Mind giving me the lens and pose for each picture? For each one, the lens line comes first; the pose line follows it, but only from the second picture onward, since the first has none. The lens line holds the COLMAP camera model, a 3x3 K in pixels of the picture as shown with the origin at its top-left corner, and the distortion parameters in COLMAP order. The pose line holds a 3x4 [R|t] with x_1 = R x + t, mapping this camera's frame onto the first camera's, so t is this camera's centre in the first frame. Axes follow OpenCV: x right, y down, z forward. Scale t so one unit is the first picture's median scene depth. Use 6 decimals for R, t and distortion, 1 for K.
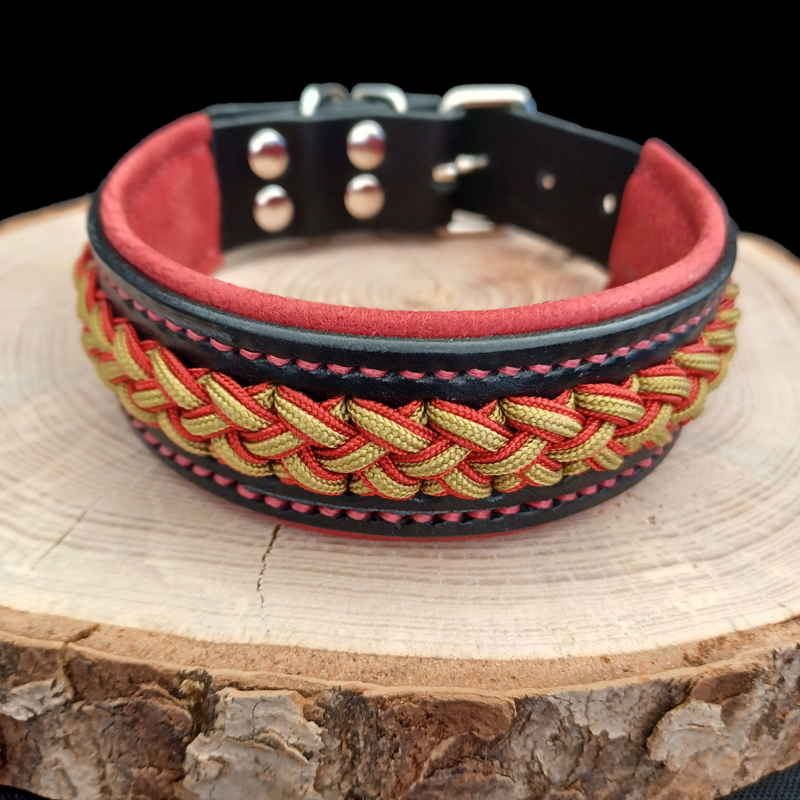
lens RADIAL K [[807.8, 0, 400.0], [0, 807.8, 400.0], [0, 0, 1]] dist [0.010770, -0.149133]
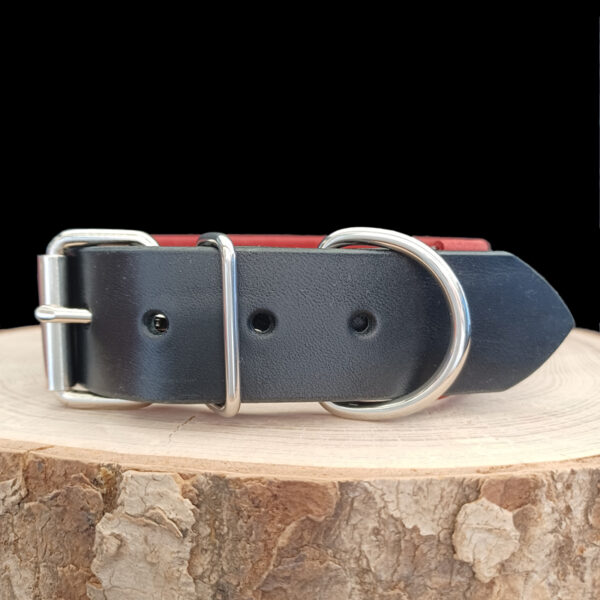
lens RADIAL K [[605.9, 0, 300.0], [0, 605.9, 300.0], [0, 0, 1]] dist [0.010770, -0.149133]
pose [[0.993711, -0.021911, -0.109813, 0.186967], [-0.027017, 0.904786, -0.425010, 0.501746], [0.108670, 0.425303, 0.898503, -0.023004]]
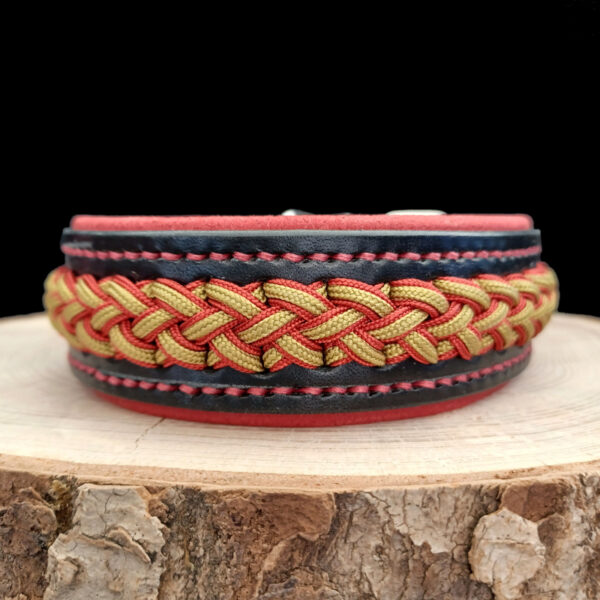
lens RADIAL K [[605.9, 0, 300.0], [0, 605.9, 300.0], [0, 0, 1]] dist [0.010770, -0.149133]
pose [[0.995984, -0.033515, -0.083023, 0.165944], [-0.004260, 0.908509, -0.417844, 0.457360], [0.089431, 0.416520, 0.904717, 0.122090]]
